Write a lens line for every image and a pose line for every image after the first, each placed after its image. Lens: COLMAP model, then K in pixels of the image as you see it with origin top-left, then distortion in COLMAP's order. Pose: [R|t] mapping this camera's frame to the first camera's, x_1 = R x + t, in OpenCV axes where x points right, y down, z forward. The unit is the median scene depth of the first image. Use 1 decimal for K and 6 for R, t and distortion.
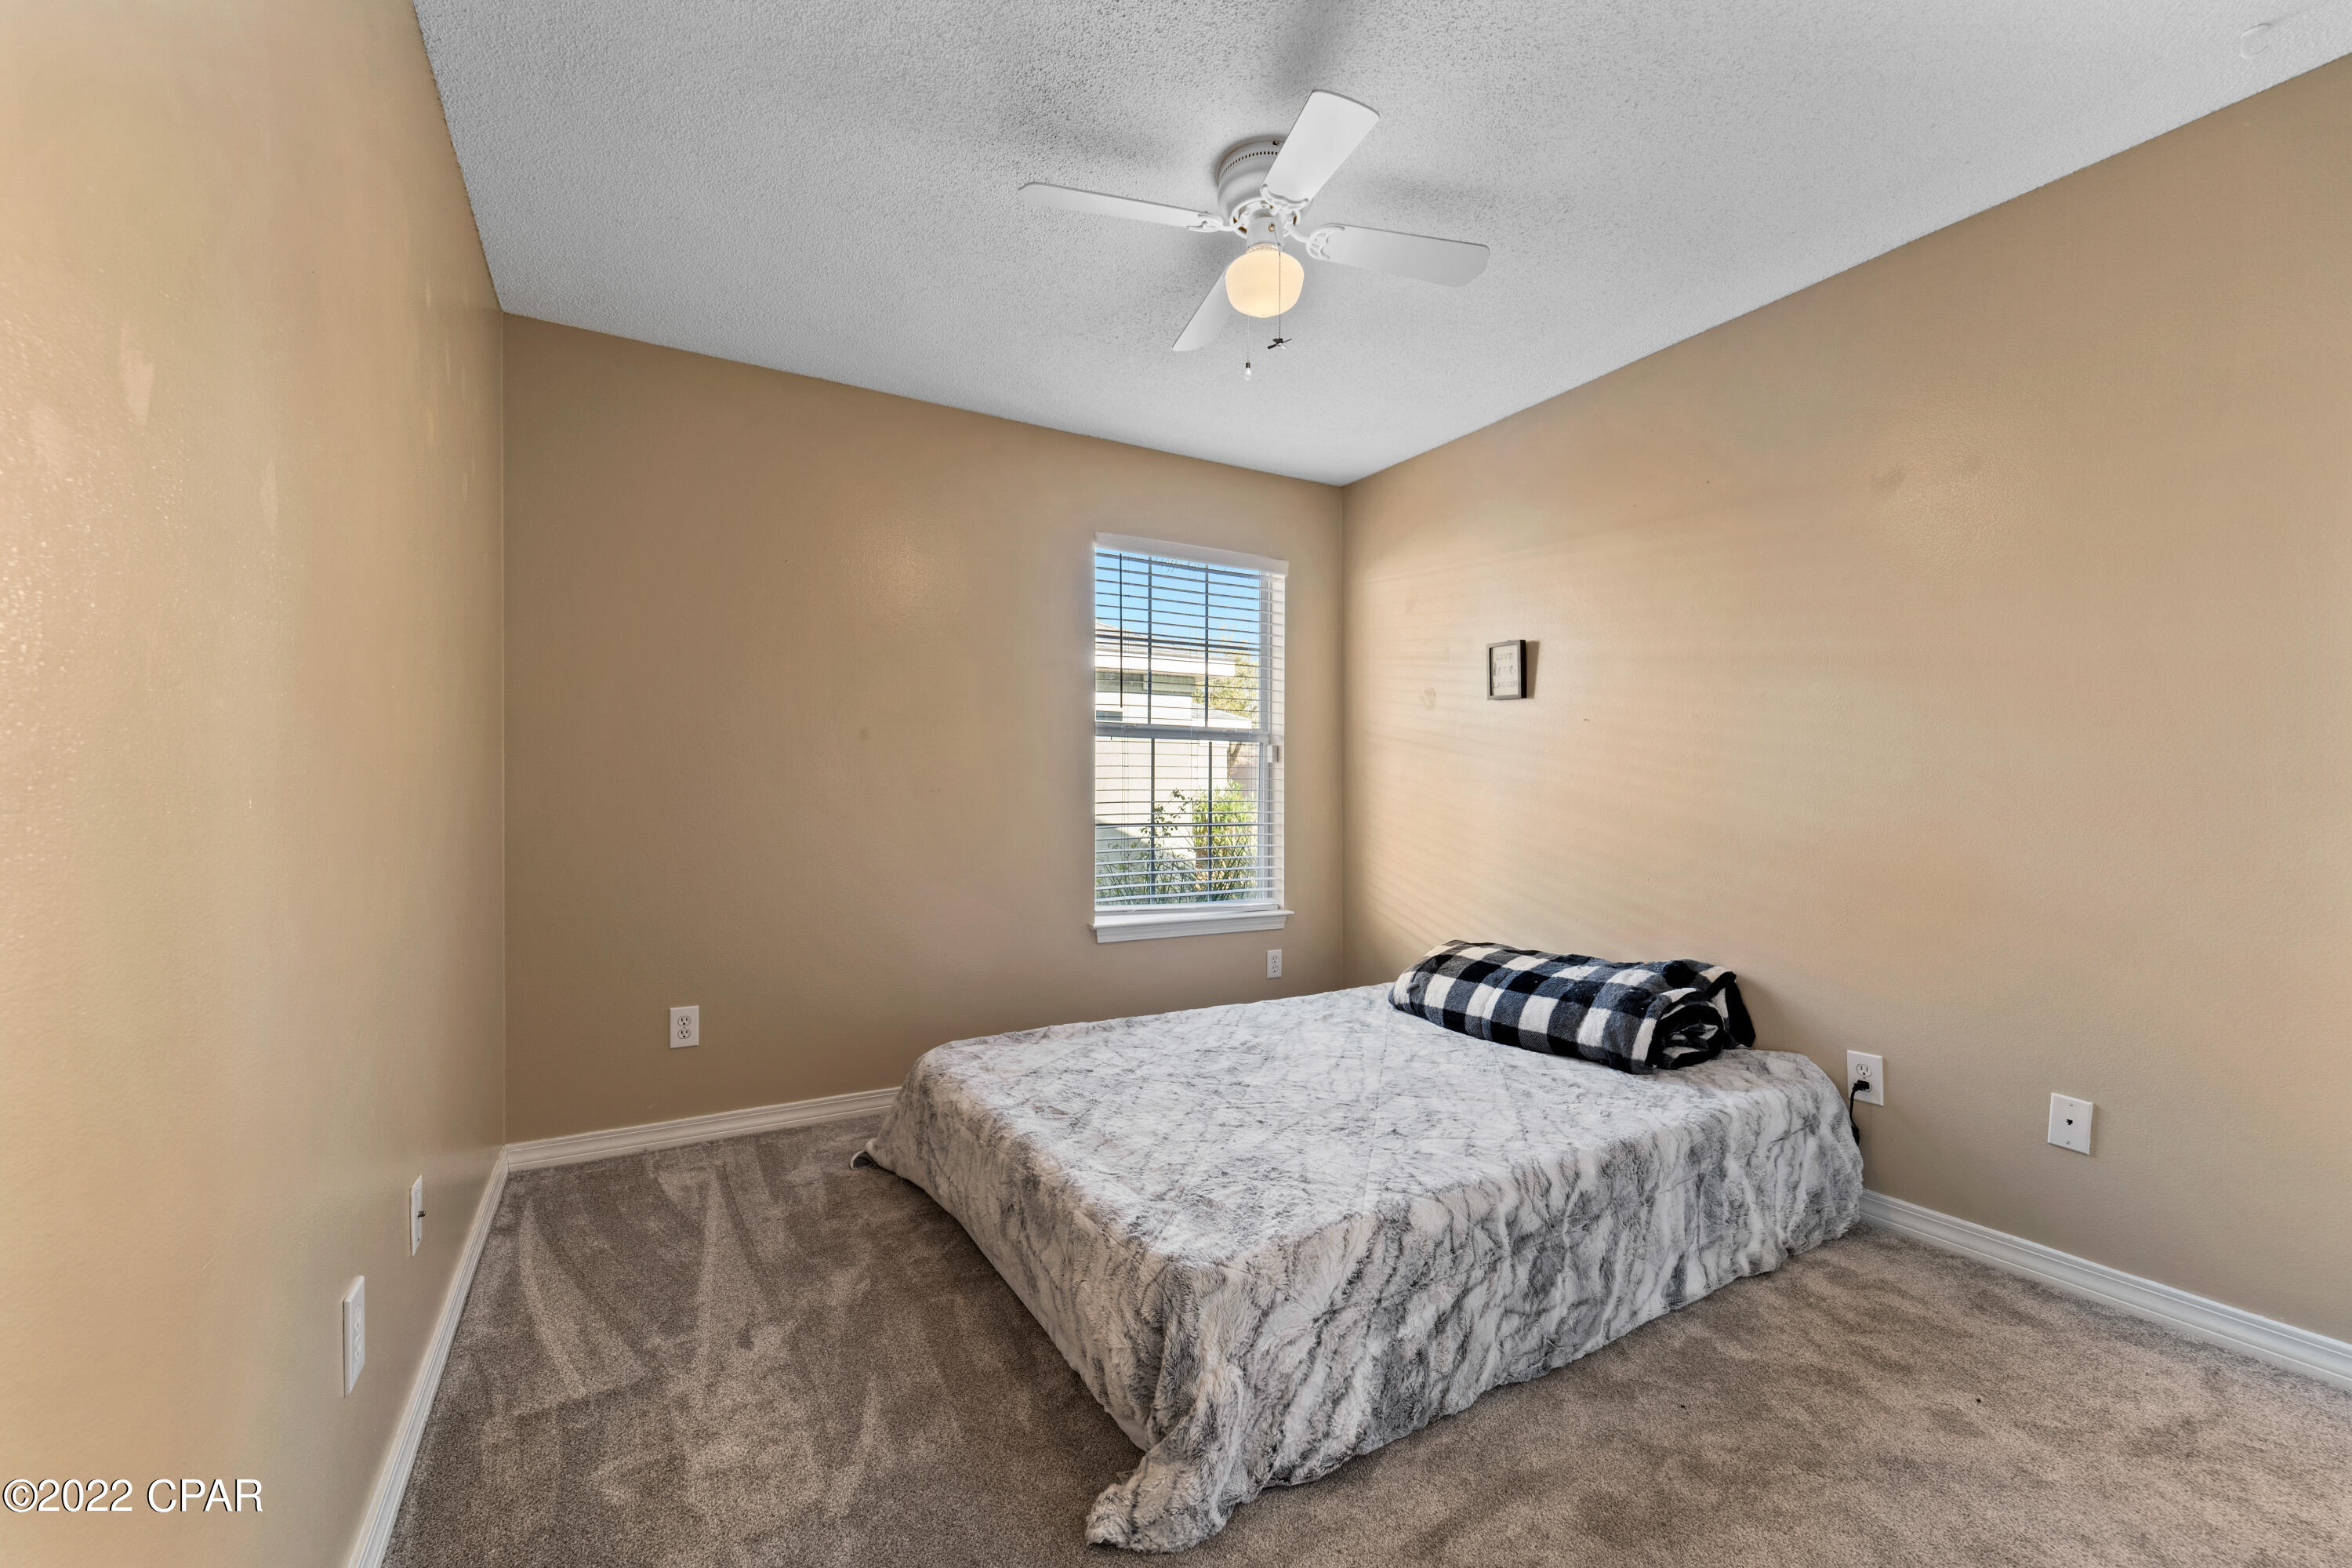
lens RADIAL K [[958.2, 0, 1184.1], [0, 958.2, 792.8], [0, 0, 1]] dist [0.003120, -0.000232]
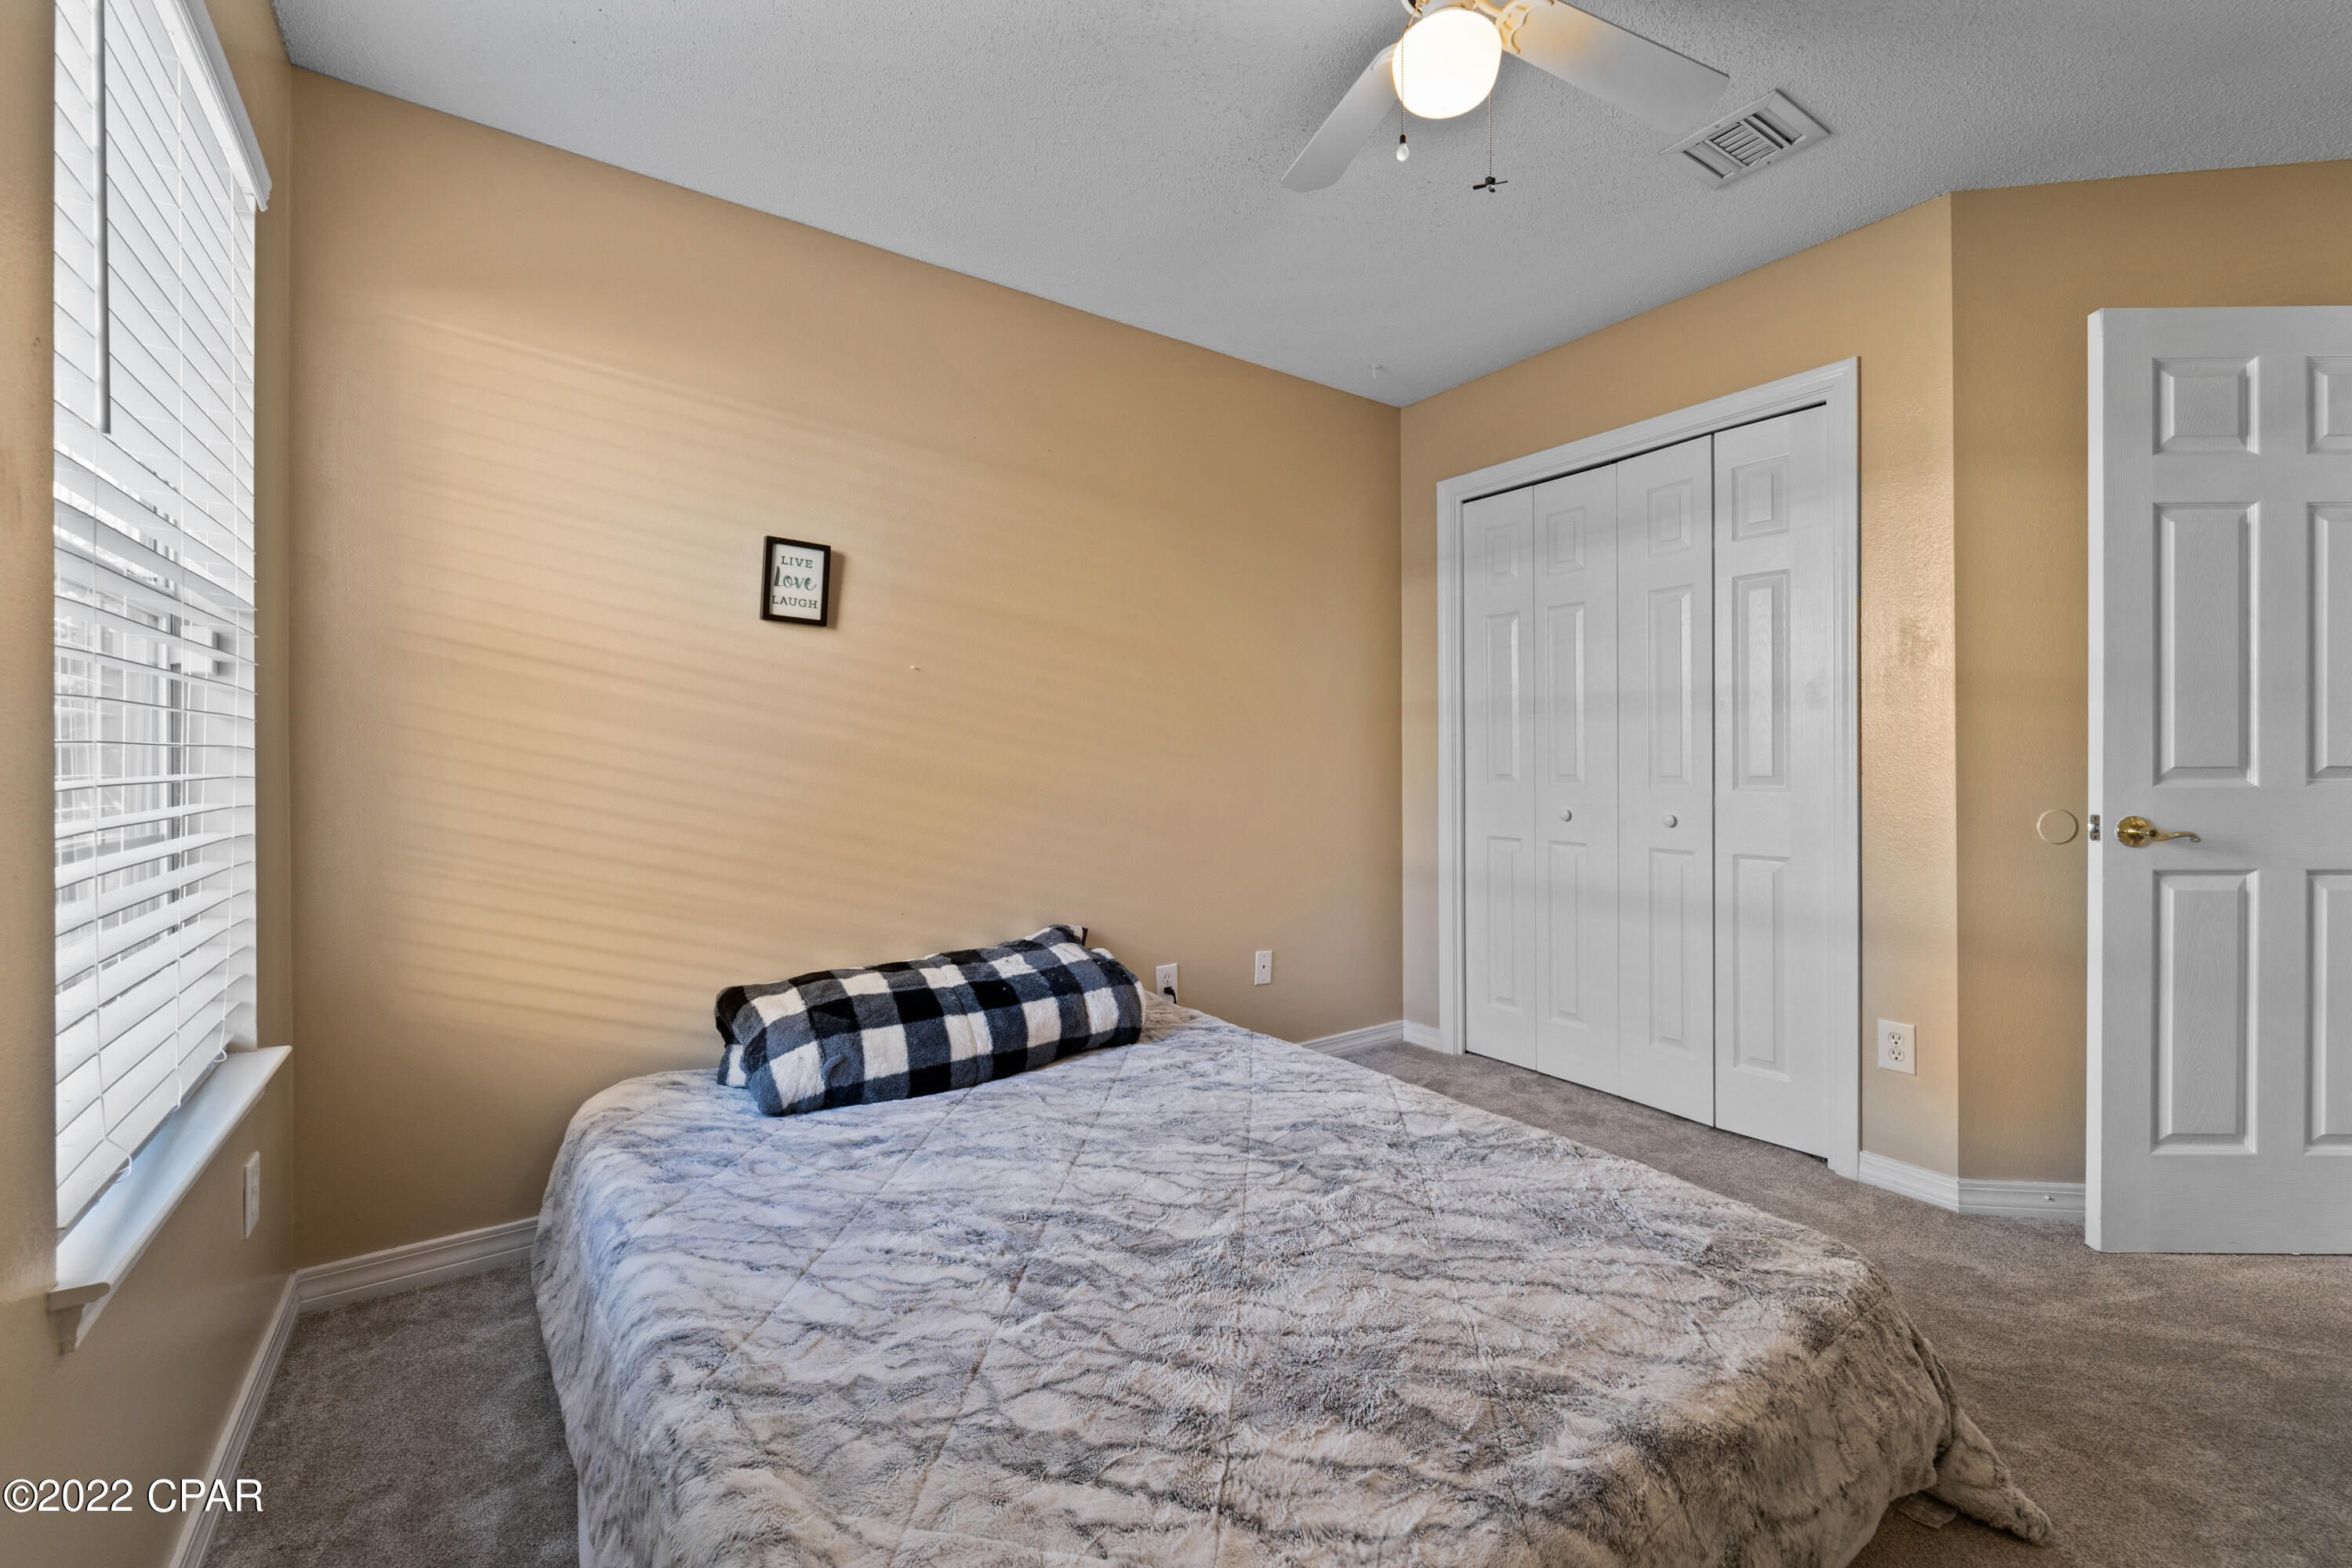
lens RADIAL K [[958.2, 0, 1186.2], [0, 958.2, 764.6], [0, 0, 1]] dist [0.003120, -0.000232]
pose [[-0.091177, -0.006861, 0.995811, -0.488940], [-0.001182, 0.999976, 0.006781, 0.000145], [-0.995834, -0.000559, -0.091183, 0.980743]]
